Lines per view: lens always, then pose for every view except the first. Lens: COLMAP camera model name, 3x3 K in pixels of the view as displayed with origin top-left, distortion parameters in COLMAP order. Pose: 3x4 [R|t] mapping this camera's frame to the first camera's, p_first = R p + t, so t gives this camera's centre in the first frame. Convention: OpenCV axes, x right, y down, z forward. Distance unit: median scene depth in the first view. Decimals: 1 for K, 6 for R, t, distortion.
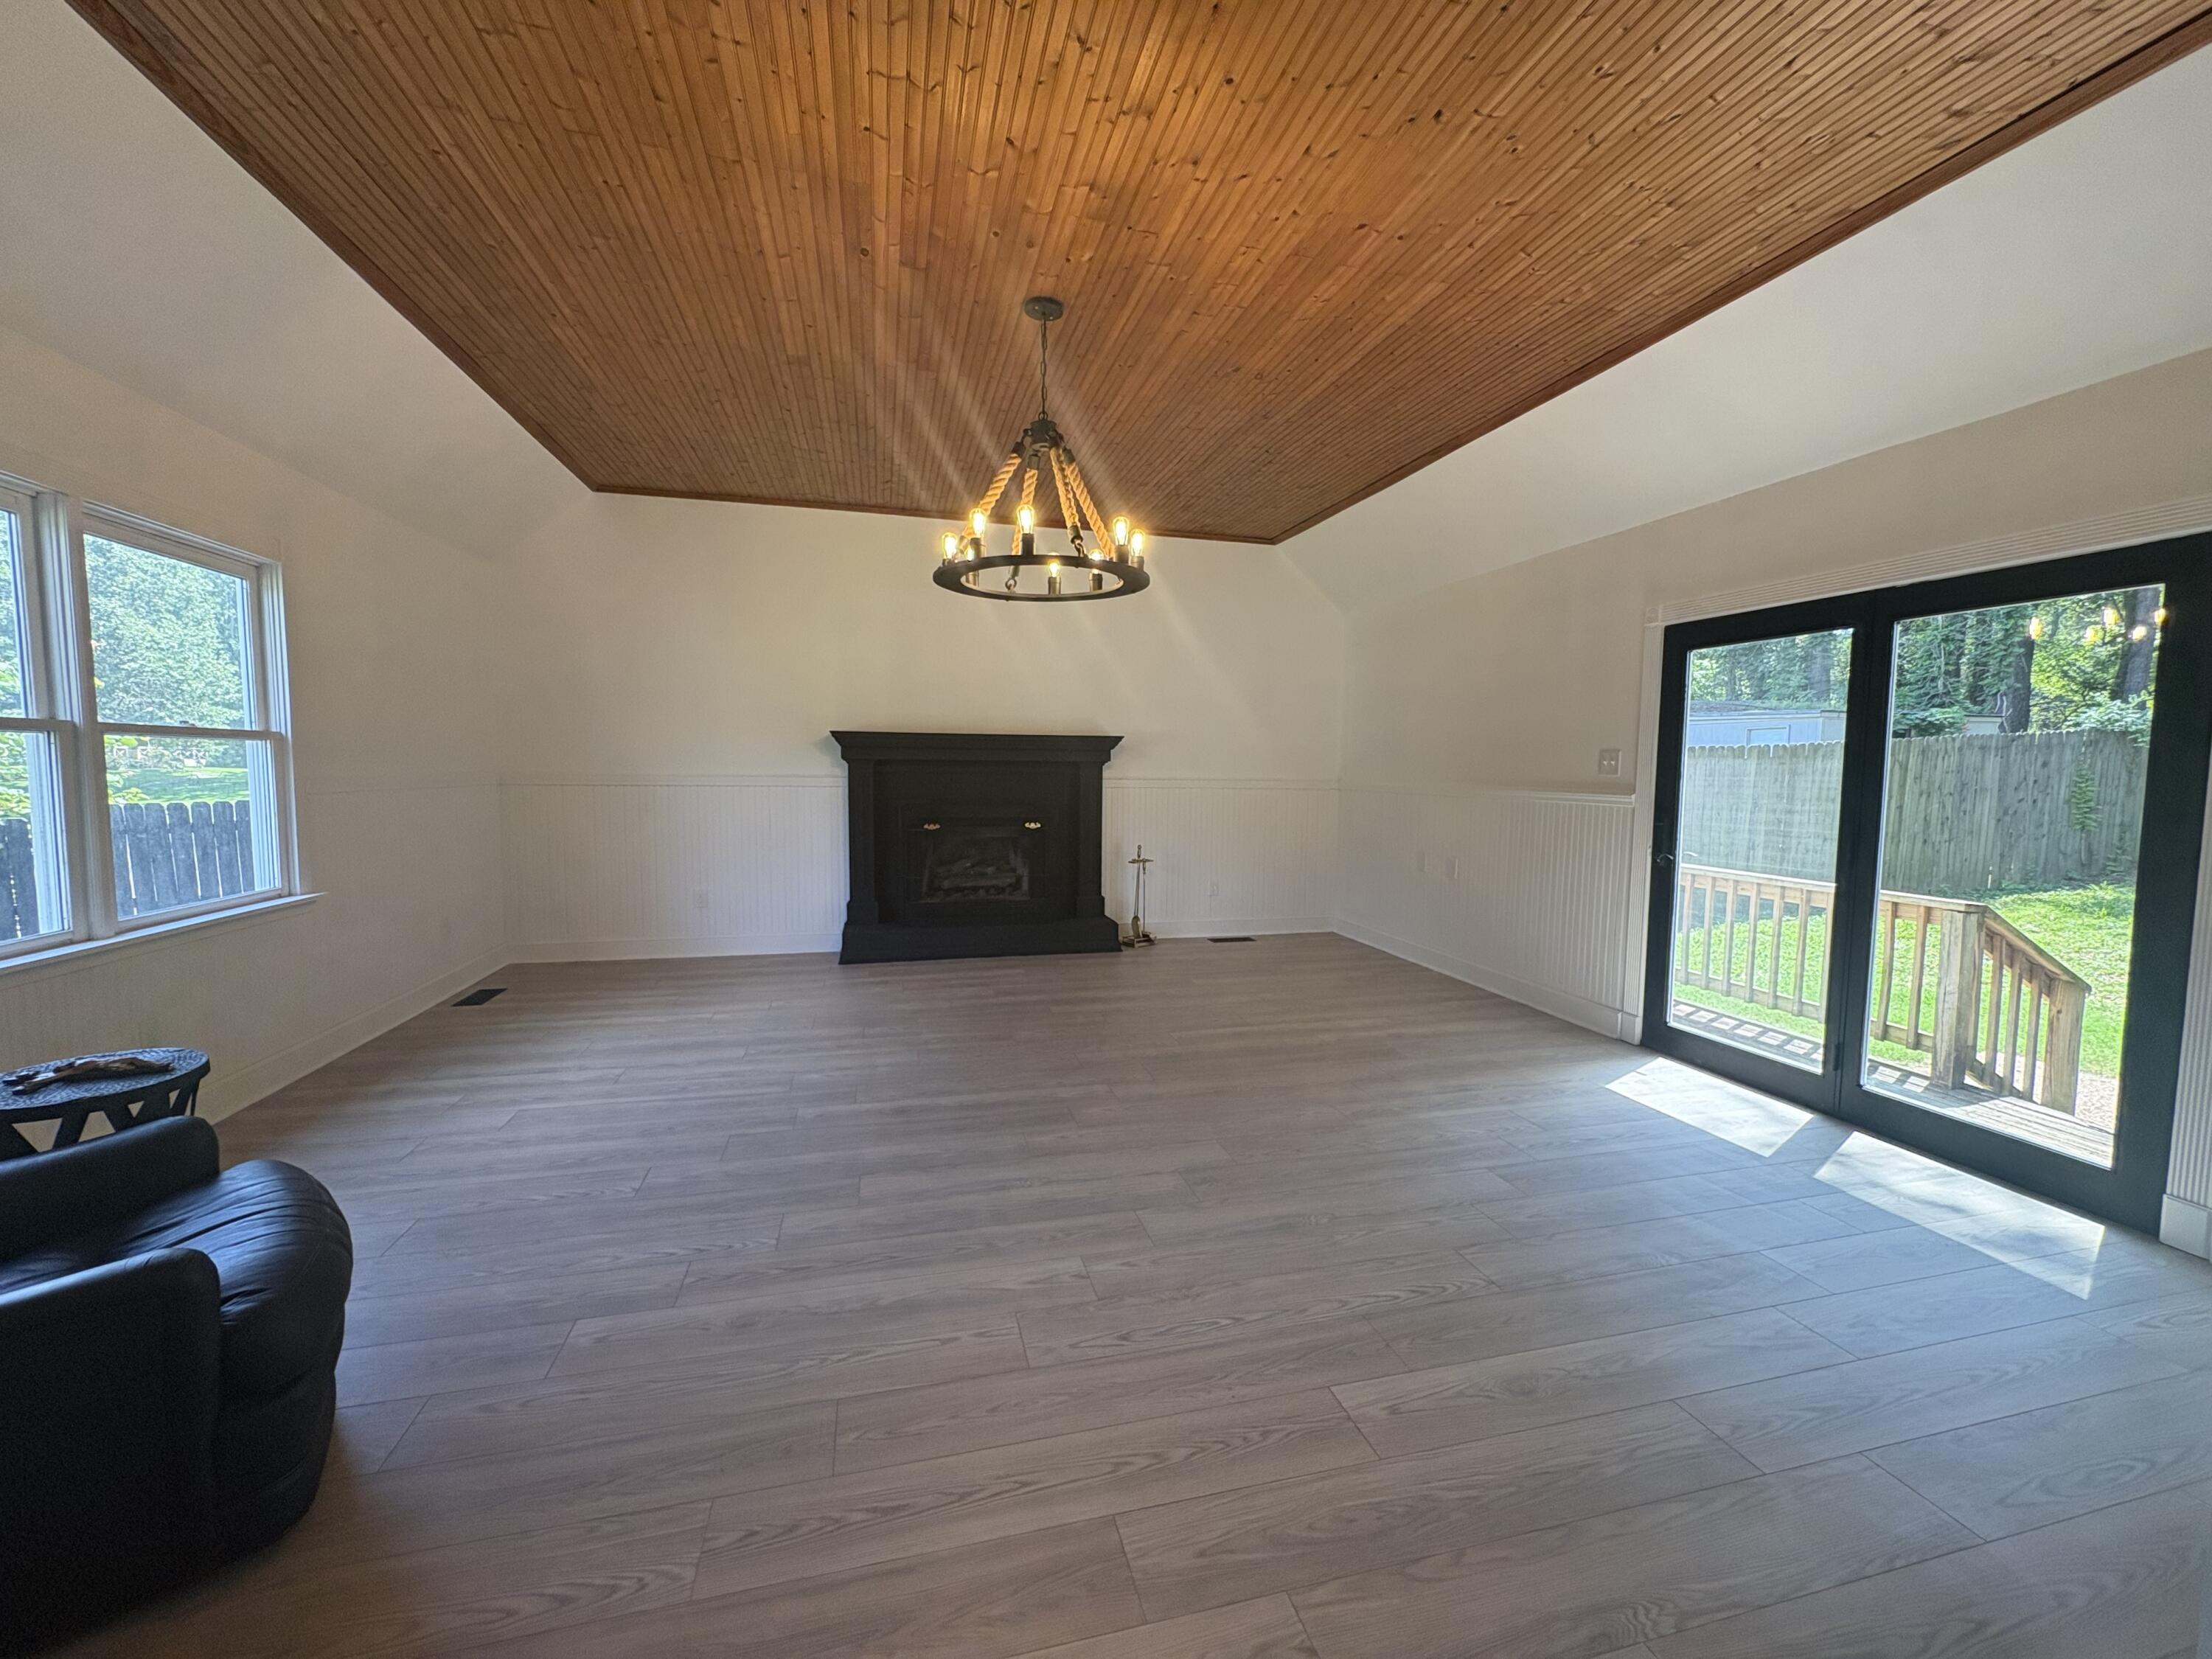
lens RADIAL K [[882.0, 0, 1106.4], [0, 882.0, 831.4], [0, 0, 1]] dist [-0.003390, 0.000884]
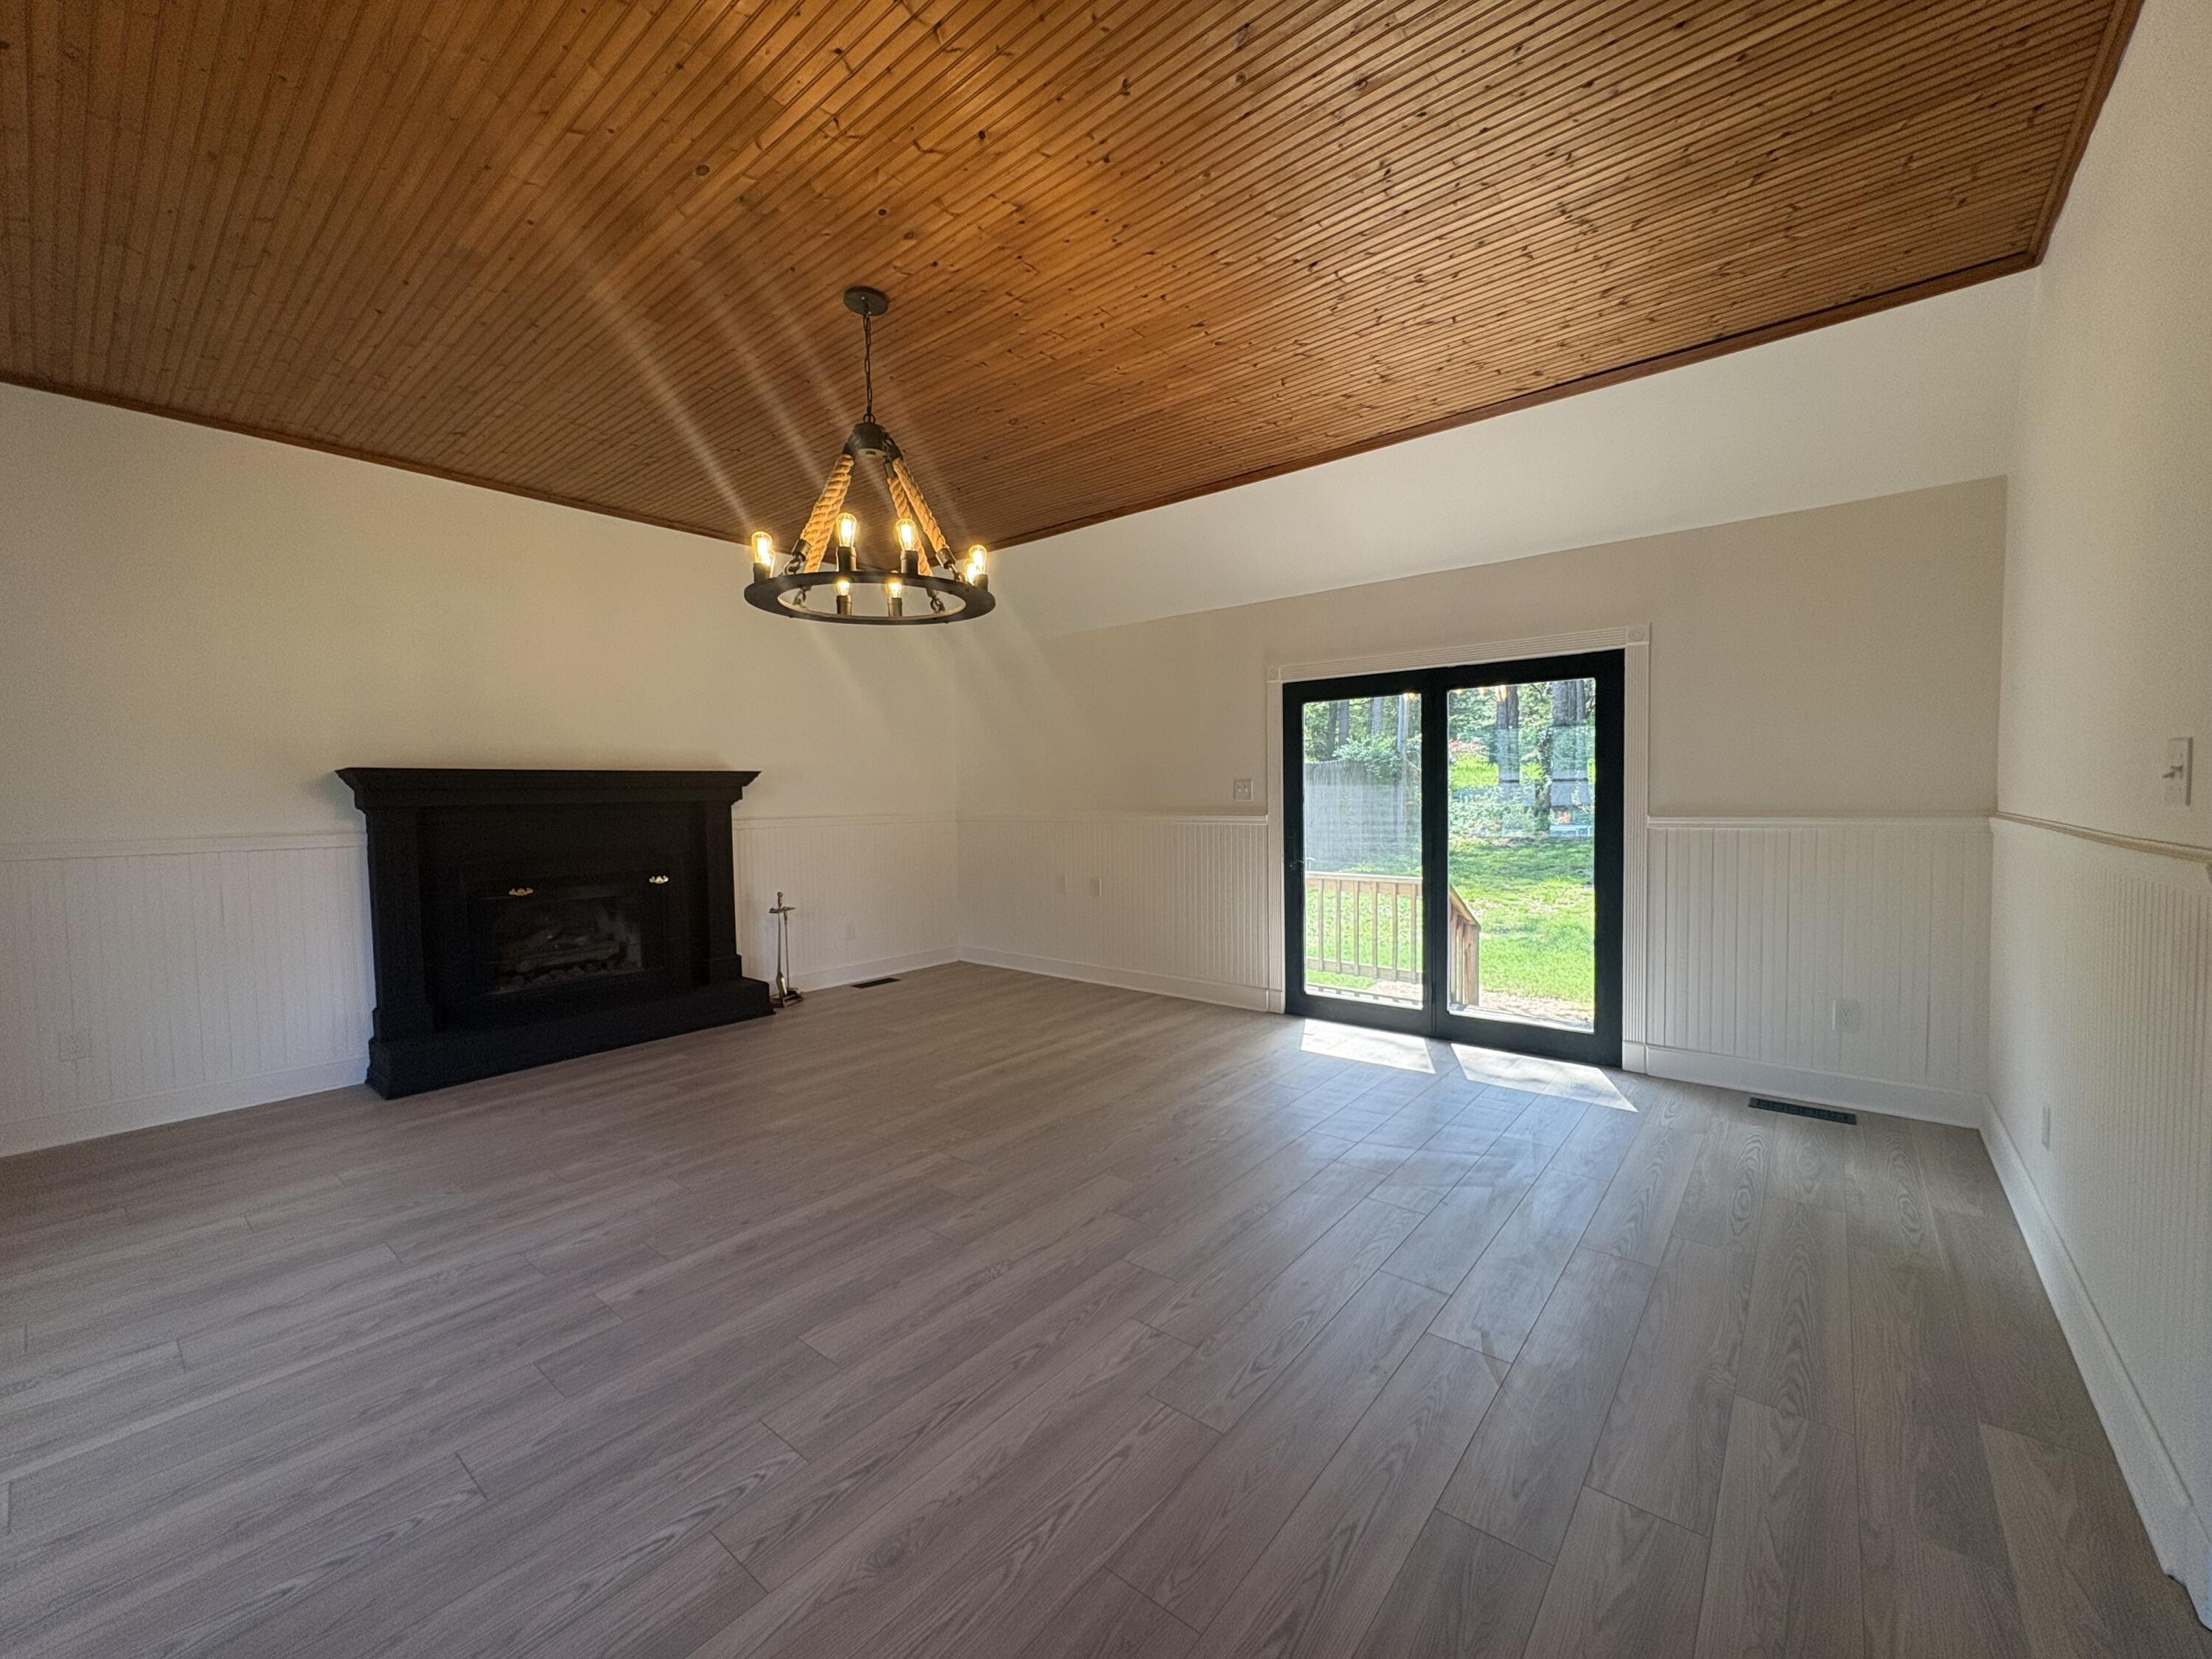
lens RADIAL K [[882.0, 0, 1104.5], [0, 882.0, 829.0], [0, 0, 1]] dist [-0.003390, 0.000884]
pose [[0.806199, -0.047200, 0.589759, -0.385234], [0.068489, 0.997557, -0.013787, -0.023481], [-0.587667, 0.051507, 0.807462, 0.142229]]
